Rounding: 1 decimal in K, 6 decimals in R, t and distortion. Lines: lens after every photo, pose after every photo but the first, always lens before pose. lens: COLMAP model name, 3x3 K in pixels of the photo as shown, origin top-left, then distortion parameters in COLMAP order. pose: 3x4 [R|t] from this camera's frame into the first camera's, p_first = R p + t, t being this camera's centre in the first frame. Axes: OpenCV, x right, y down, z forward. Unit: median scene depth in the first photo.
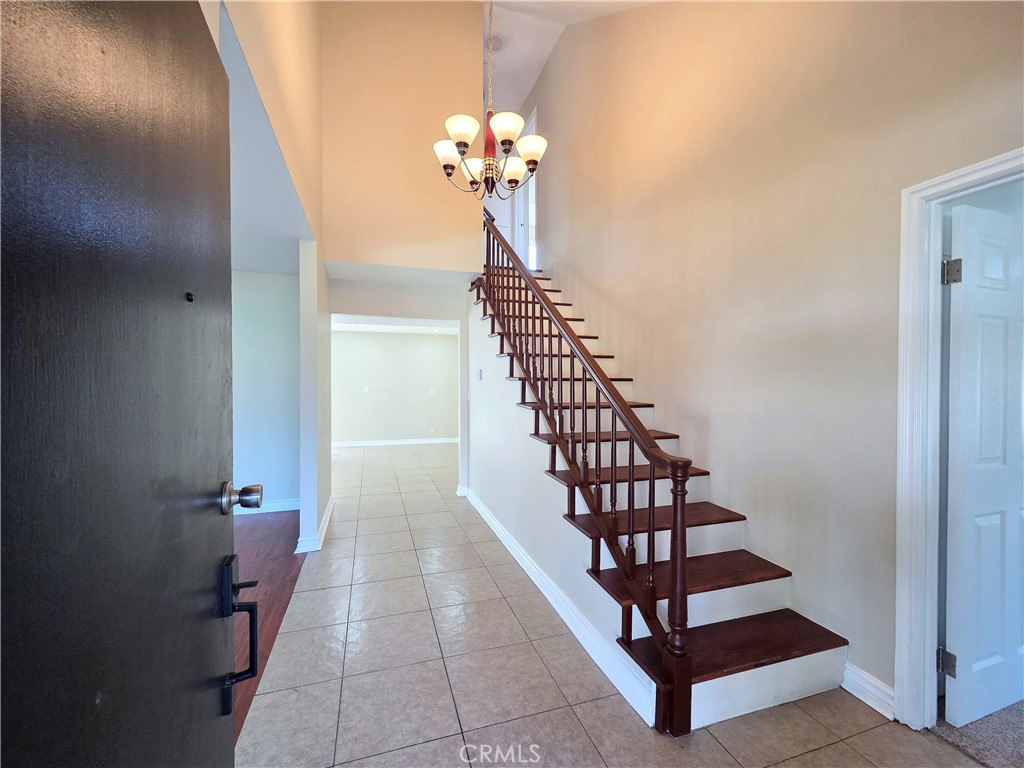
lens RADIAL K [[422.8, 0, 512.8], [0, 422.8, 383.6], [0, 0, 1]] dist [0.001926, -0.000300]
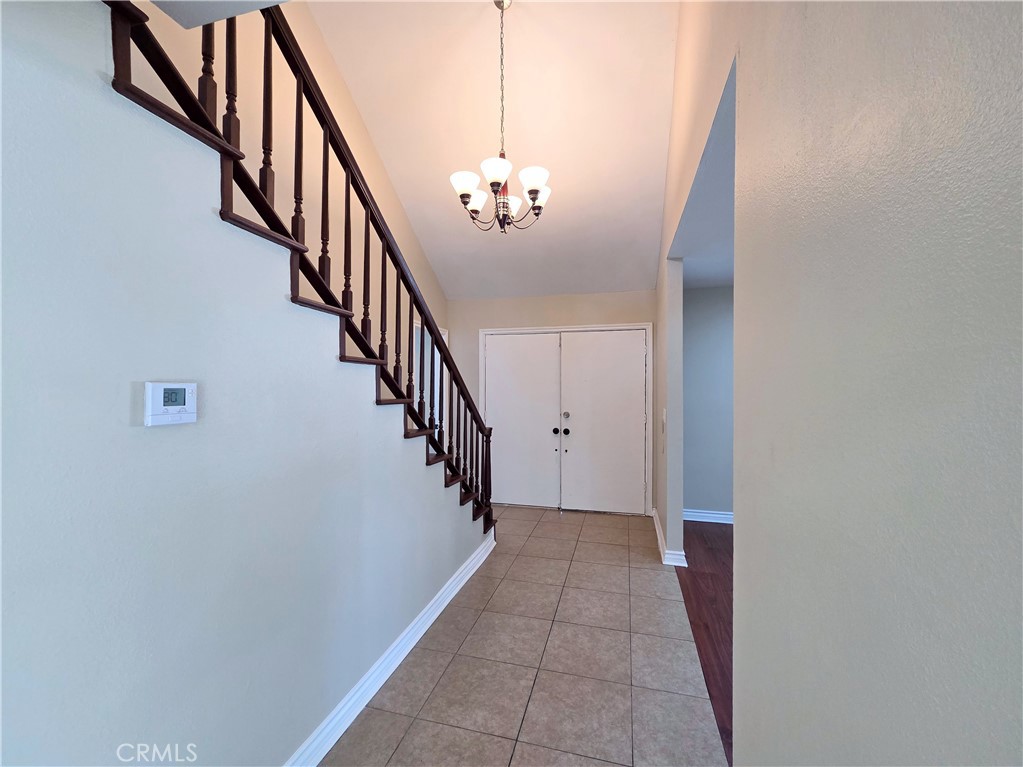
lens RADIAL K [[422.4, 0, 512.1], [0, 422.4, 380.8], [0, 0, 1]] dist [0.001926, -0.000300]
pose [[-0.832527, -0.006072, 0.553952, -0.871596], [-0.001438, 0.999960, 0.008799, -0.084900], [-0.553983, 0.006529, -0.832502, 2.447206]]
